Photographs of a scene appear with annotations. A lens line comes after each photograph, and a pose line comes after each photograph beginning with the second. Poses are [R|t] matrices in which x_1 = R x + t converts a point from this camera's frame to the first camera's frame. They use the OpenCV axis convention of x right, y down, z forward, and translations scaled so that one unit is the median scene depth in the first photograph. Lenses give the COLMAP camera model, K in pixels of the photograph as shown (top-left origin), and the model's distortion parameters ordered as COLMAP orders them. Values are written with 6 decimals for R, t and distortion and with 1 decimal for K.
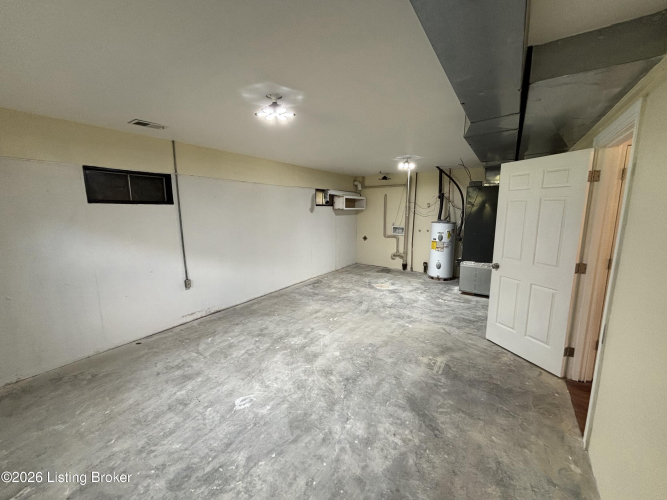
lens RADIAL K [[267.3, 0, 331.2], [0, 267.3, 249.8], [0, 0, 1]] dist [-0.001900, -0.000332]
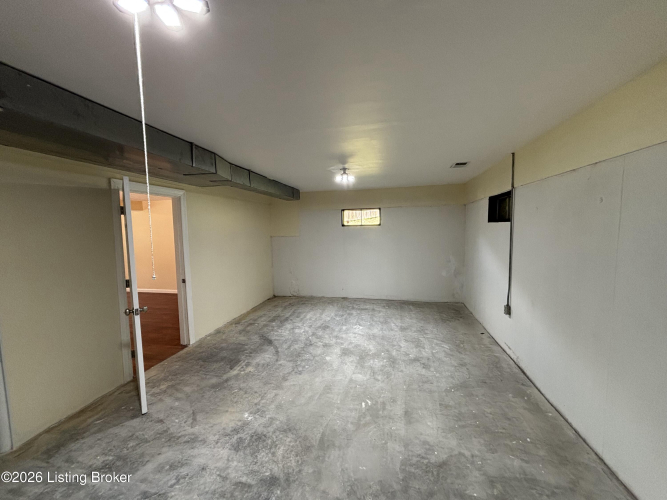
lens RADIAL K [[267.3, 0, 332.6], [0, 267.3, 249.8], [0, 0, 1]] dist [-0.001900, -0.000332]
pose [[-0.933153, 0.052160, -0.355676, 0.379035], [-0.030448, 0.974393, 0.222779, -0.306464], [0.358189, 0.218716, -0.907670, 1.924935]]
